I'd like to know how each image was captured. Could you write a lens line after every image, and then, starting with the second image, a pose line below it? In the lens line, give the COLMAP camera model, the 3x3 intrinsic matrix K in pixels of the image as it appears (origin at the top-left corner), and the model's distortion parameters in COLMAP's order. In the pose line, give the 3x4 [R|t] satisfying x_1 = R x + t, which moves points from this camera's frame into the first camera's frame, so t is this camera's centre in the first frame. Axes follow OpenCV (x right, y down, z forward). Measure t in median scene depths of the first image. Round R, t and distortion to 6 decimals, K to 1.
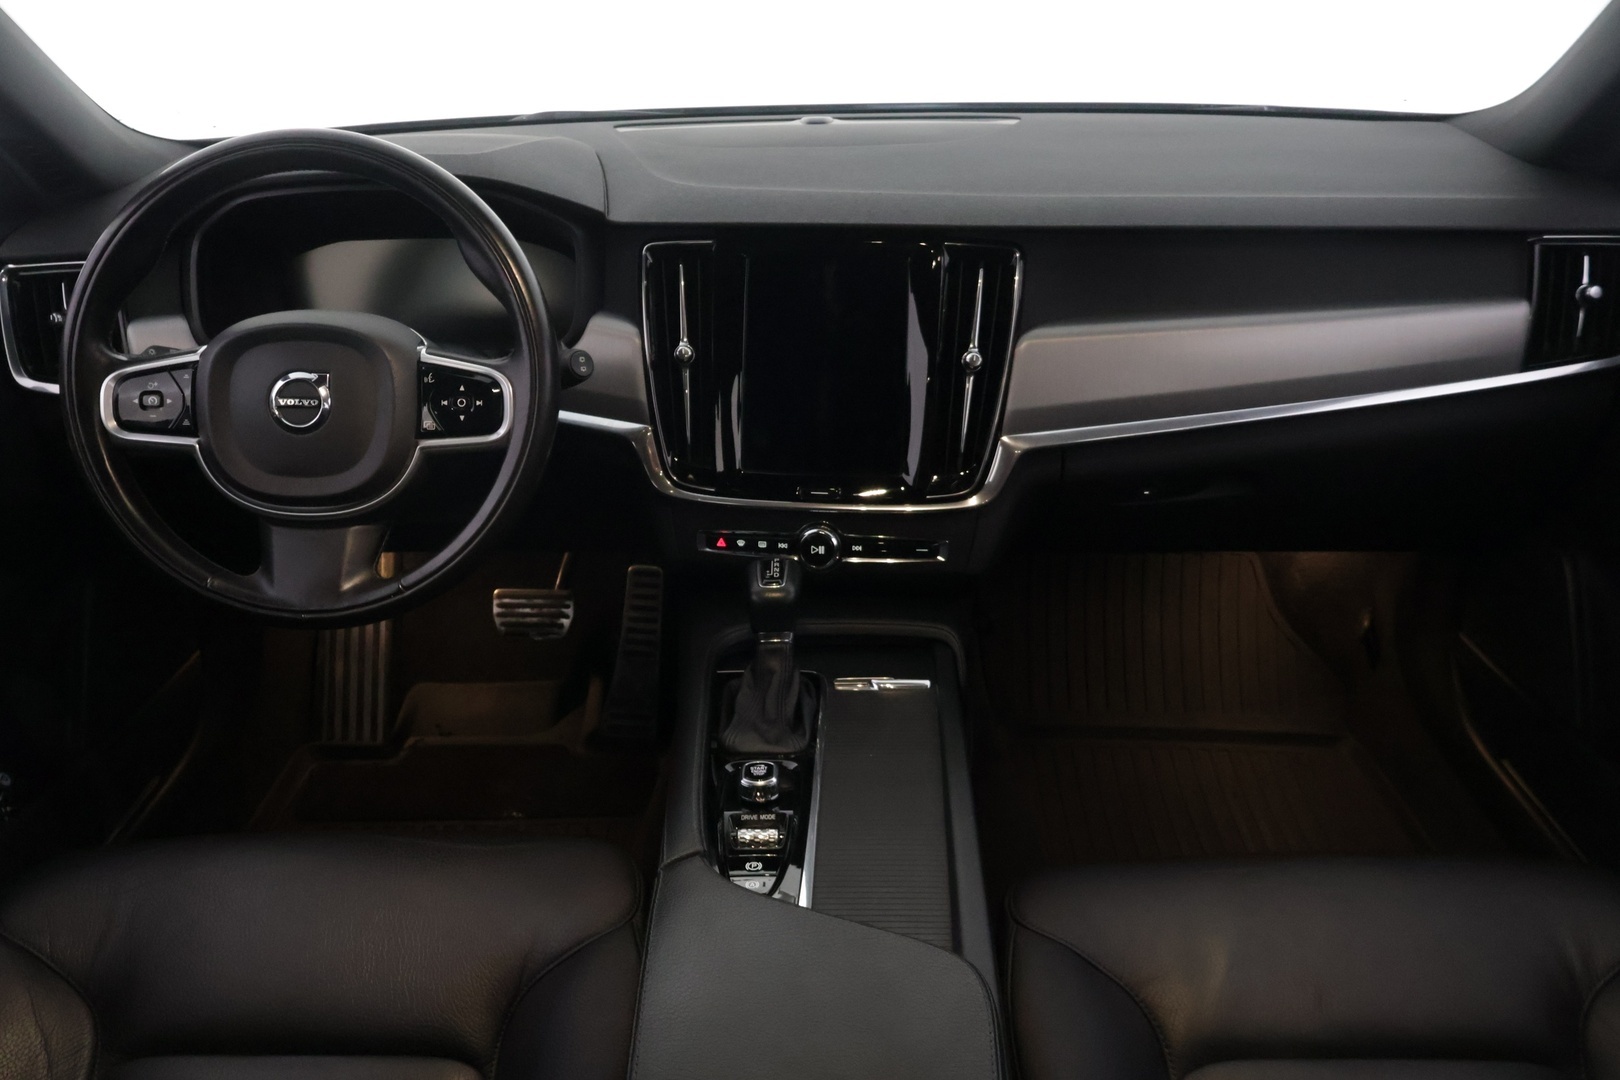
lens RADIAL K [[1362.8, 0, 810.0], [0, 1362.8, 540.0], [0, 0, 1]] dist [-0.004528, -0.002207]
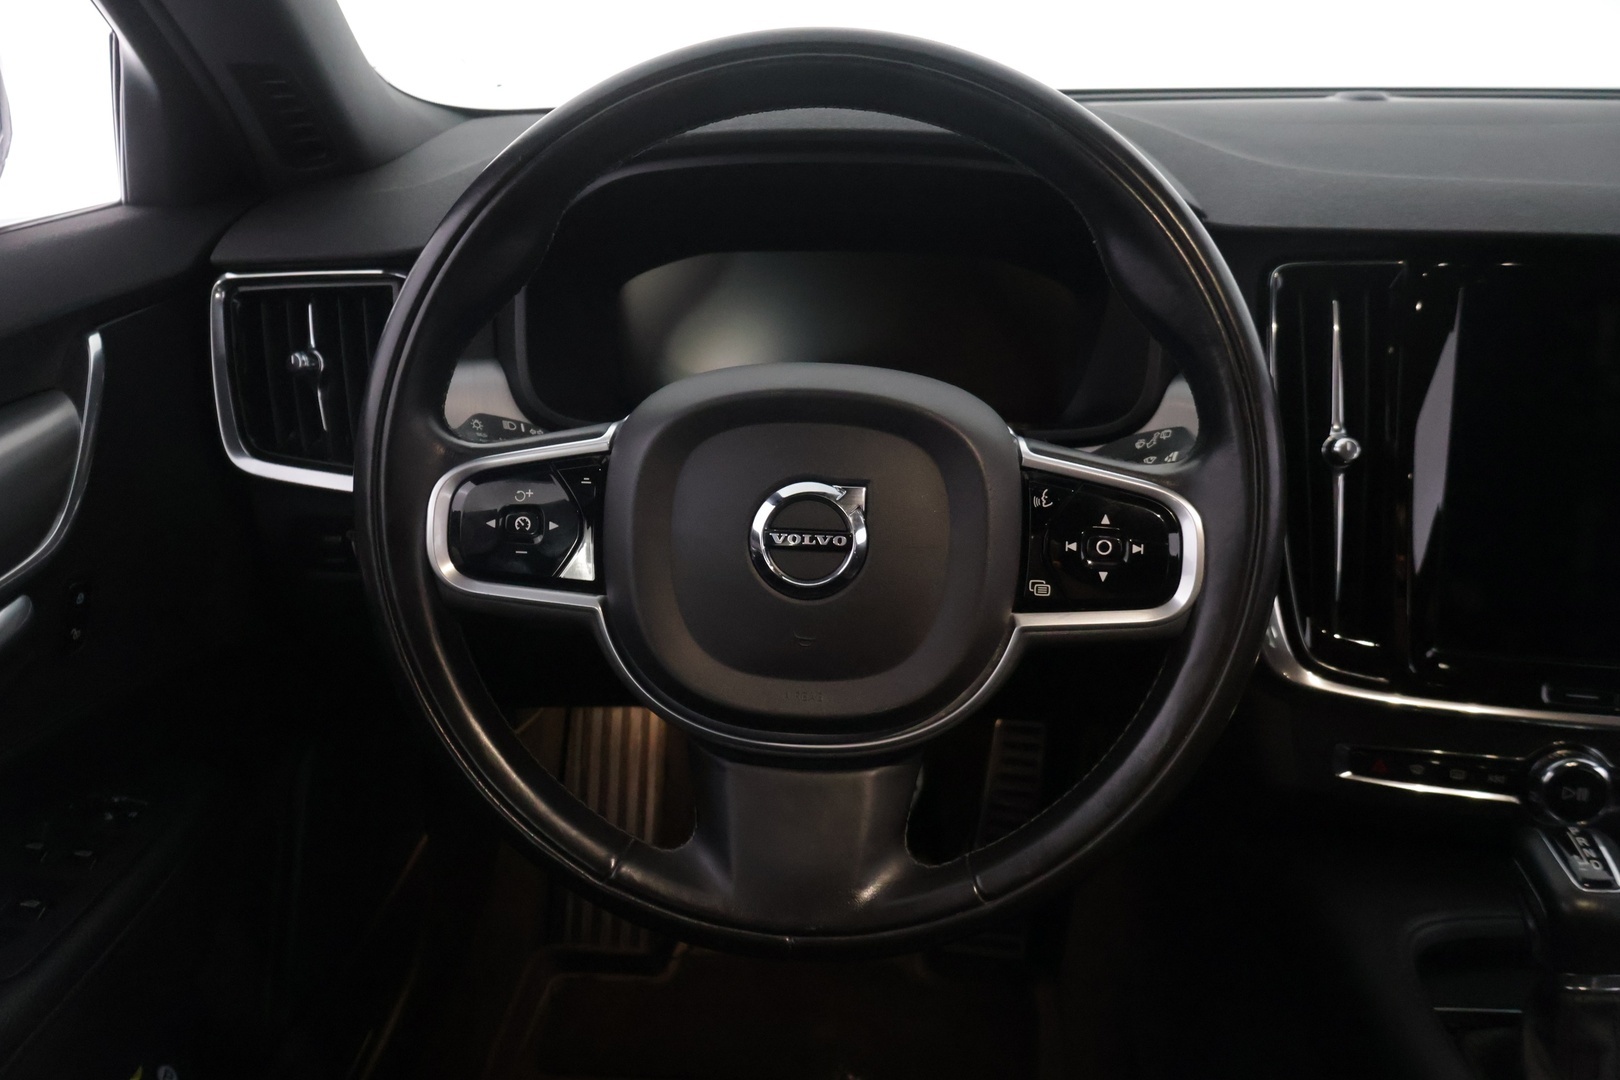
lens RADIAL K [[1362.8, 0, 810.0], [0, 1362.8, 540.0], [0, 0, 1]] dist [-0.004528, -0.002207]
pose [[0.998530, 0.032803, -0.043143, -0.345128], [-0.034184, 0.998914, -0.031663, -0.082537], [0.042057, 0.033091, 0.998567, 0.464433]]
